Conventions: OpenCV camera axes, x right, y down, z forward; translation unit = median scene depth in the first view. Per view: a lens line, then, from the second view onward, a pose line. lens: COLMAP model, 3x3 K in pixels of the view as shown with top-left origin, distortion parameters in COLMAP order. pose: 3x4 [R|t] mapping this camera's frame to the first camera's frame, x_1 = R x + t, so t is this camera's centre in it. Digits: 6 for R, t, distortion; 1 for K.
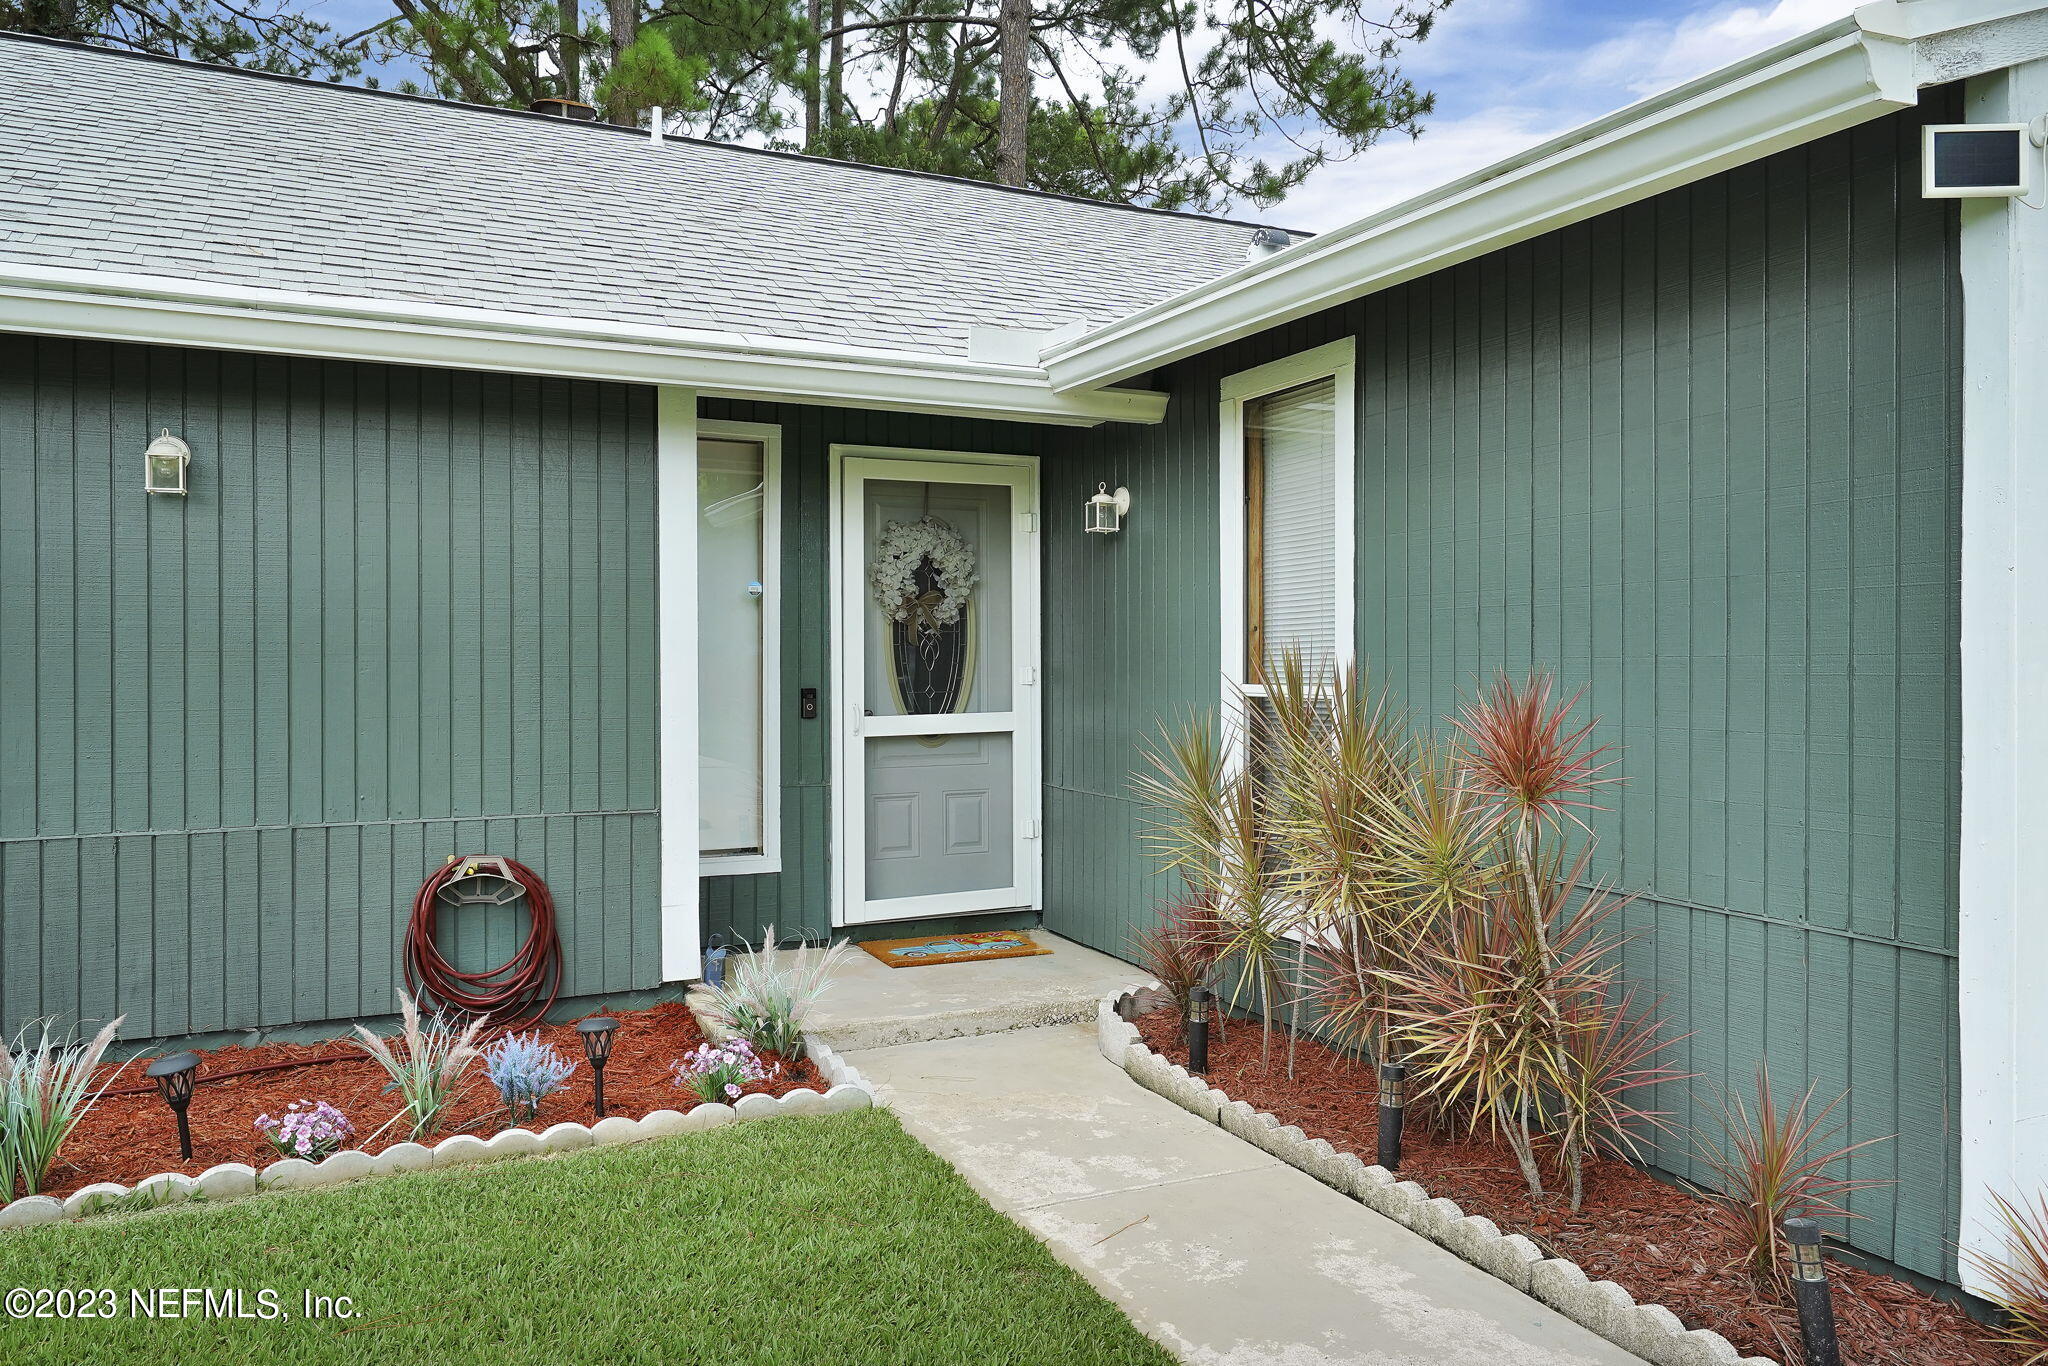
lens RADIAL K [[1413.4, 0, 1010.3], [0, 1413.4, 675.3], [0, 0, 1]] dist [0.000162, -0.000491]
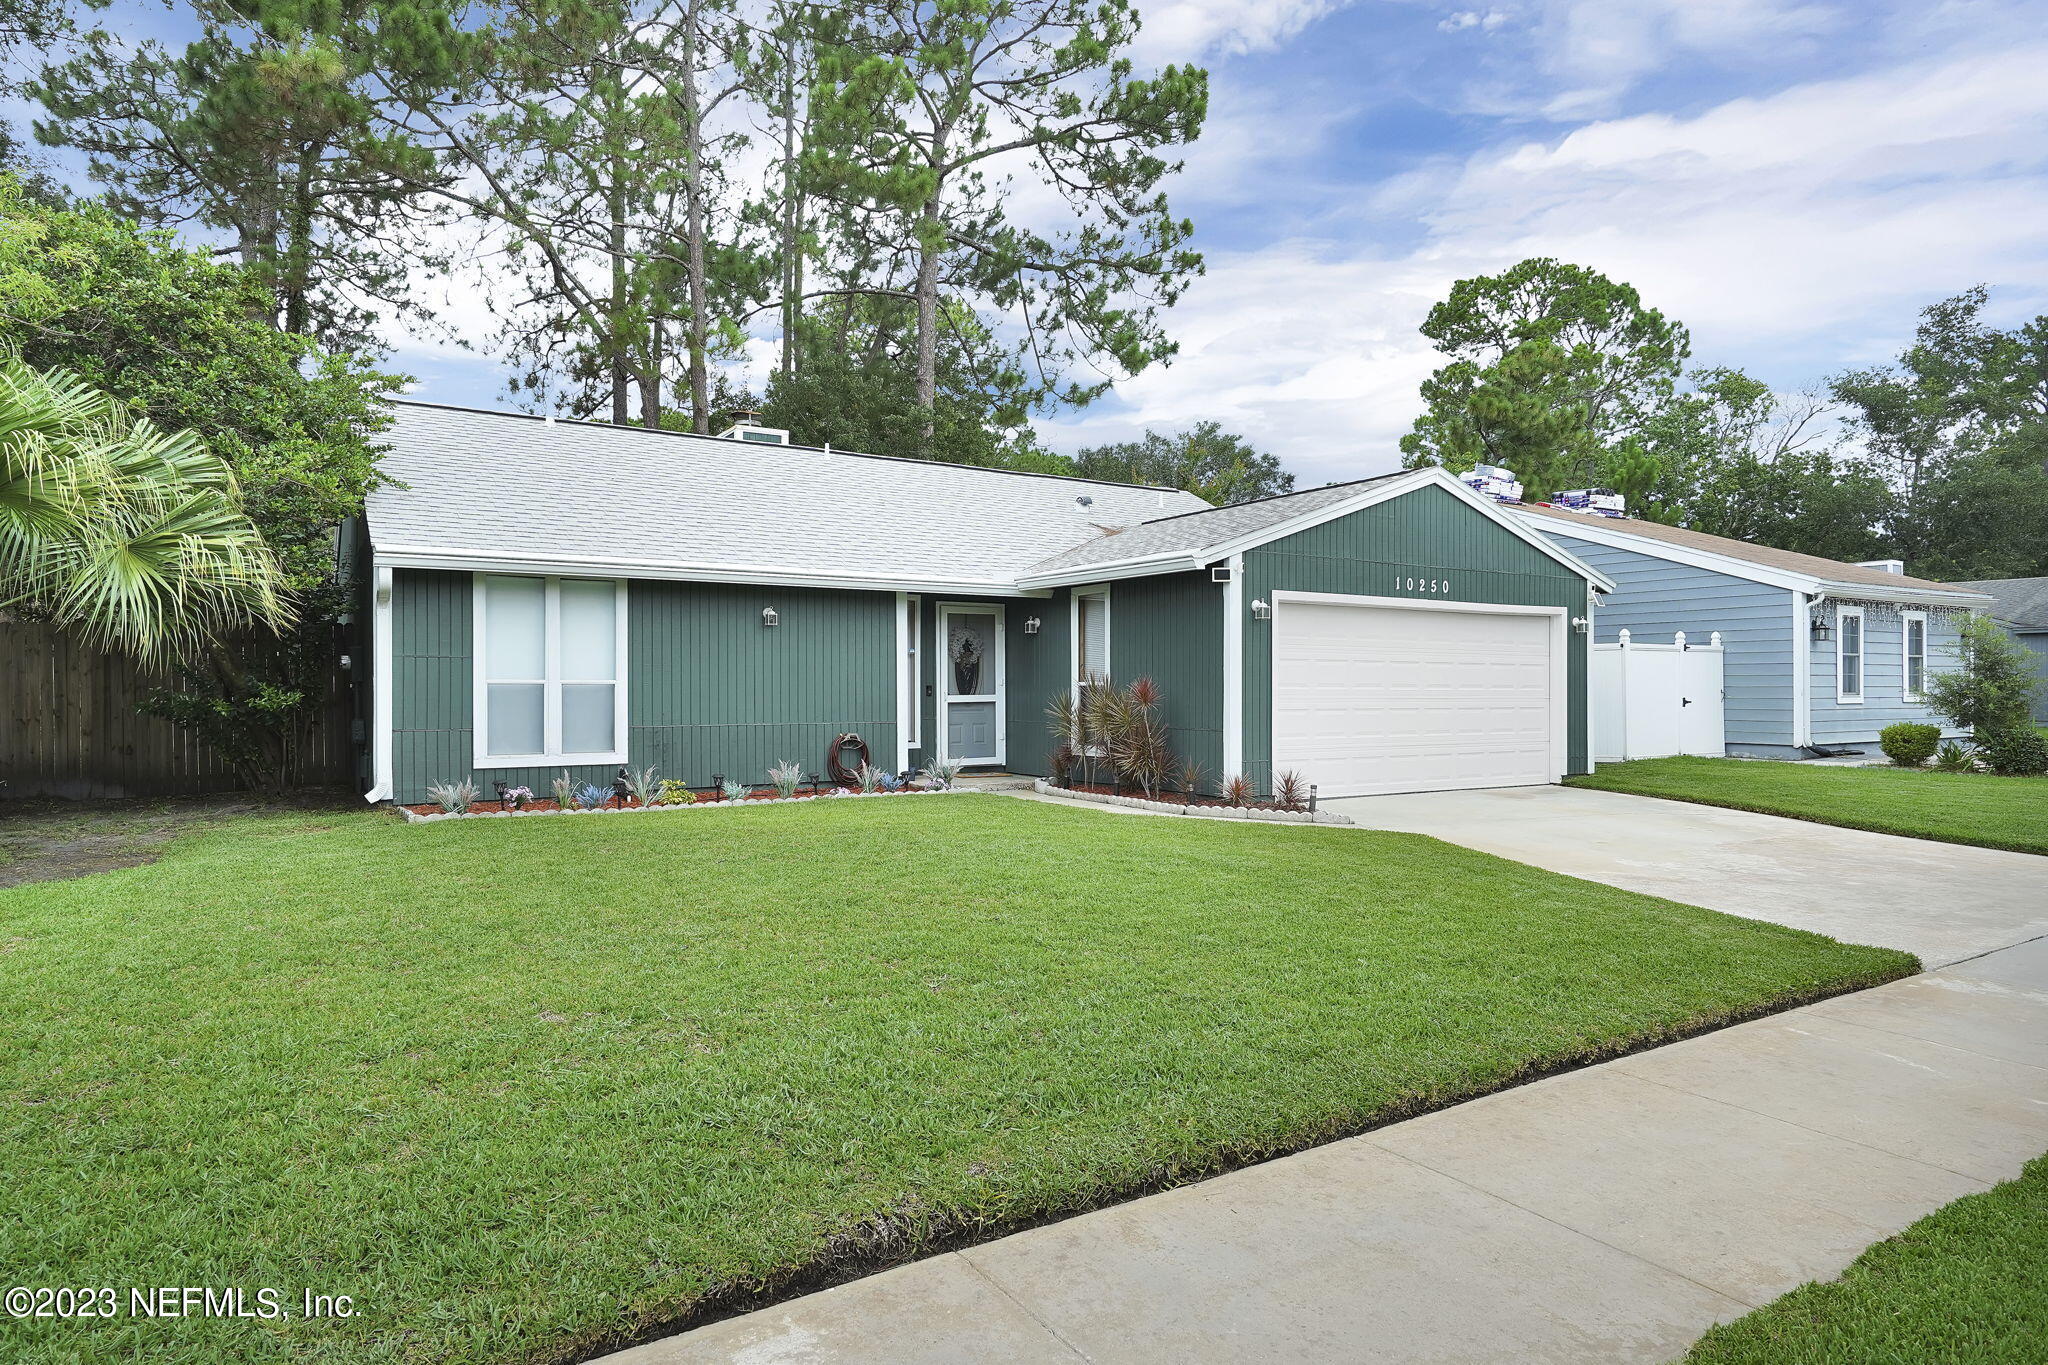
lens RADIAL K [[1170.8, 0, 1020.0], [0, 1170.8, 688.0], [0, 0, 1]] dist [-0.004297, -0.000002]
pose [[0.991404, -0.002246, 0.130816, -0.255722], [0.004289, 0.999873, -0.015341, 0.048321], [-0.130765, 0.015771, 0.991288, -1.319821]]
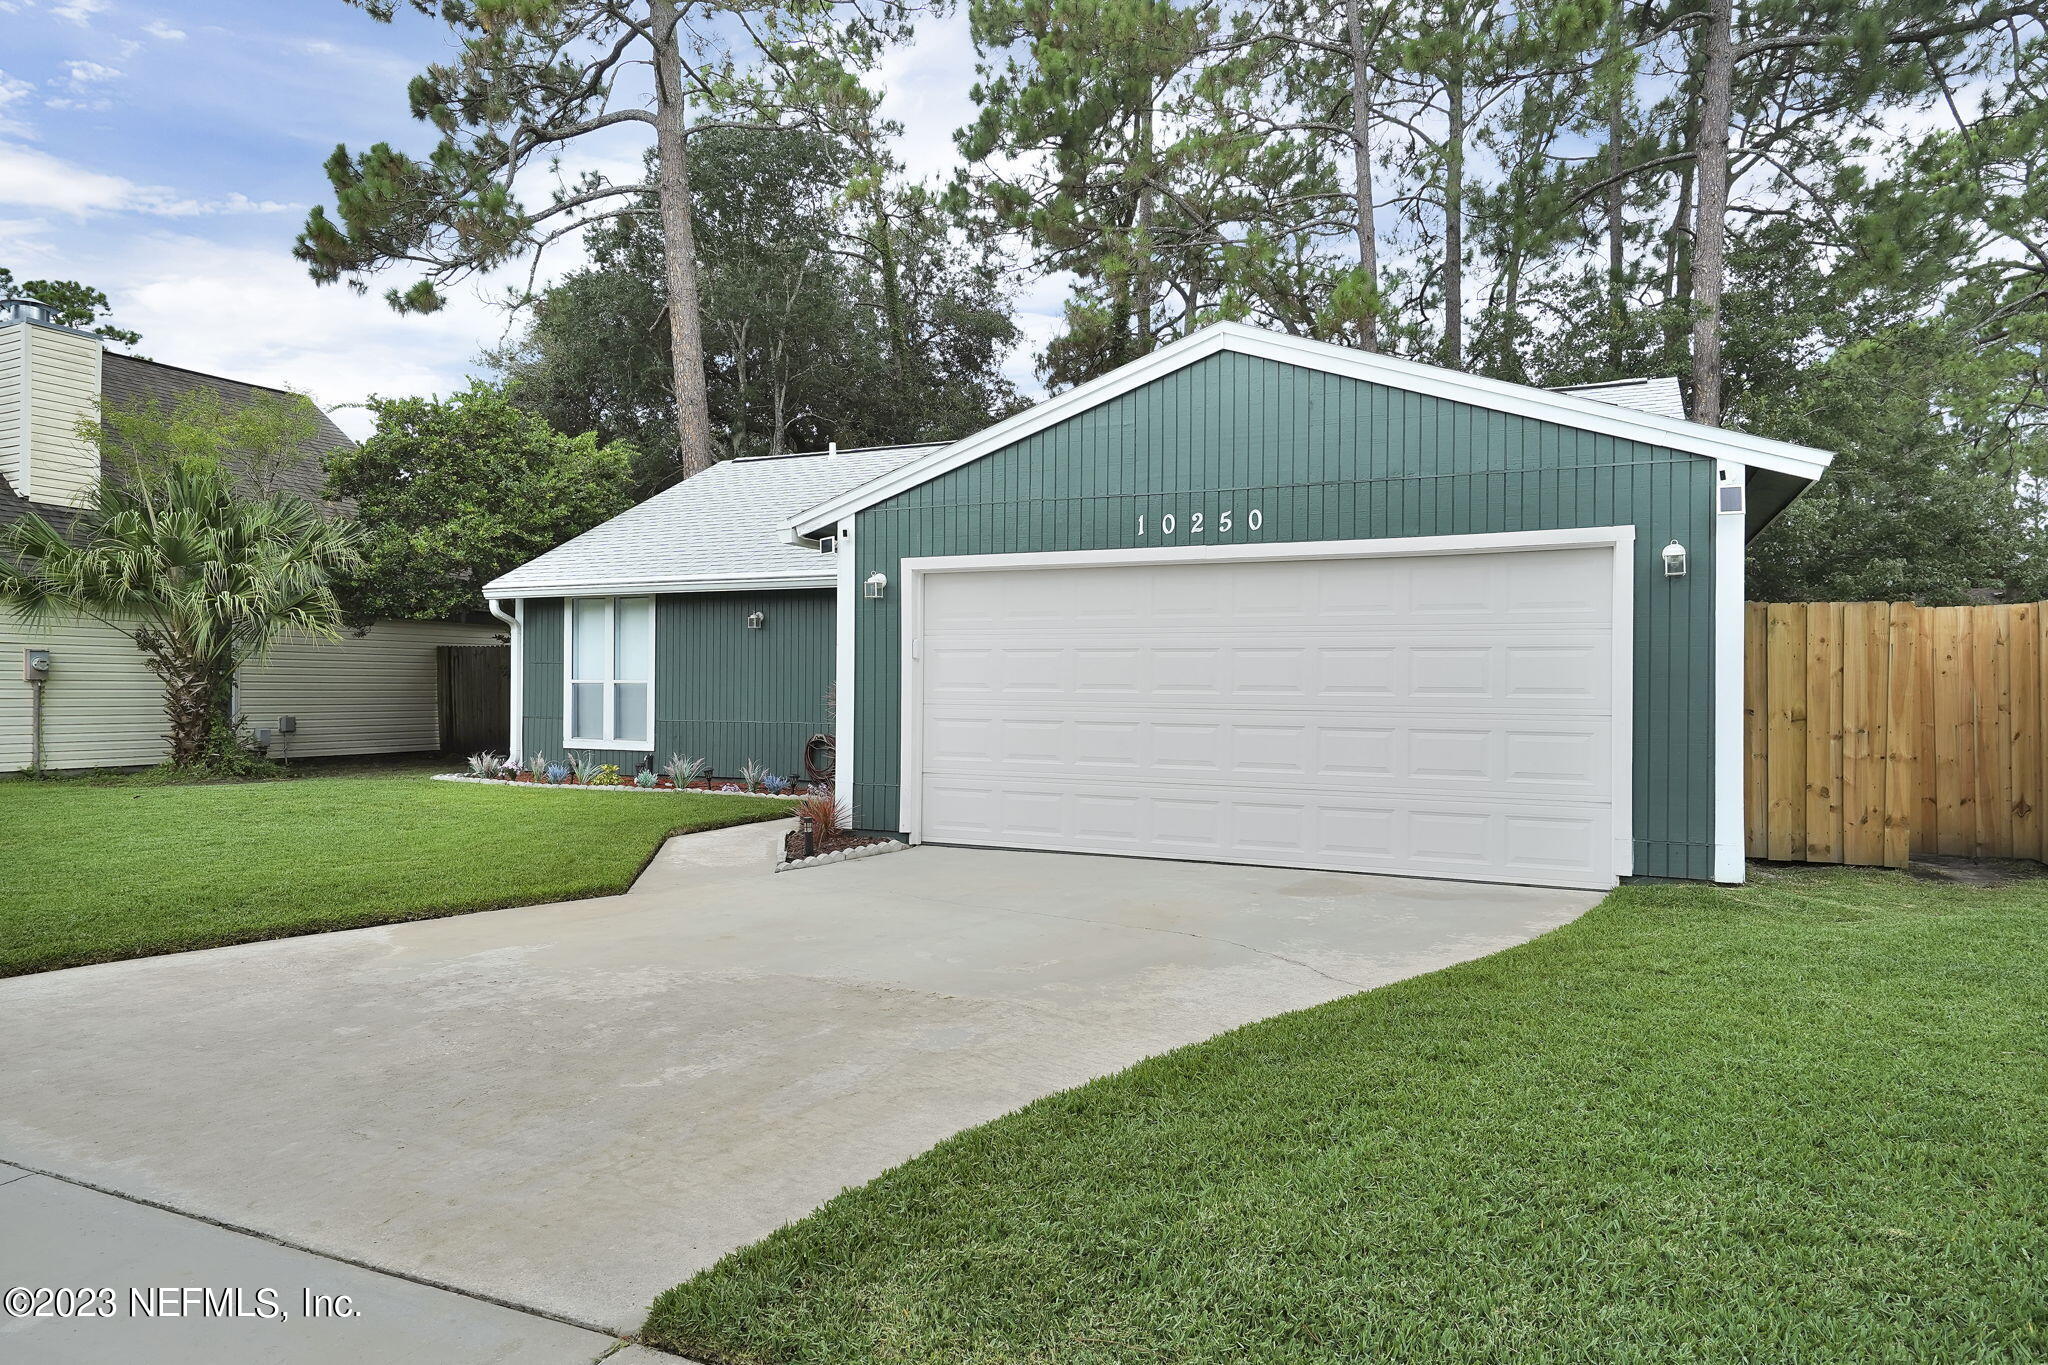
lens RADIAL K [[1260.6, 0, 1020.8], [0, 1260.6, 686.1], [0, 0, 1]] dist [0.005712, 0.000932]
pose [[0.650249, 0.000538, -0.759721, 1.604978], [-0.017594, 0.999742, -0.014351, 0.037734], [0.759518, 0.022699, 0.650091, -0.403624]]
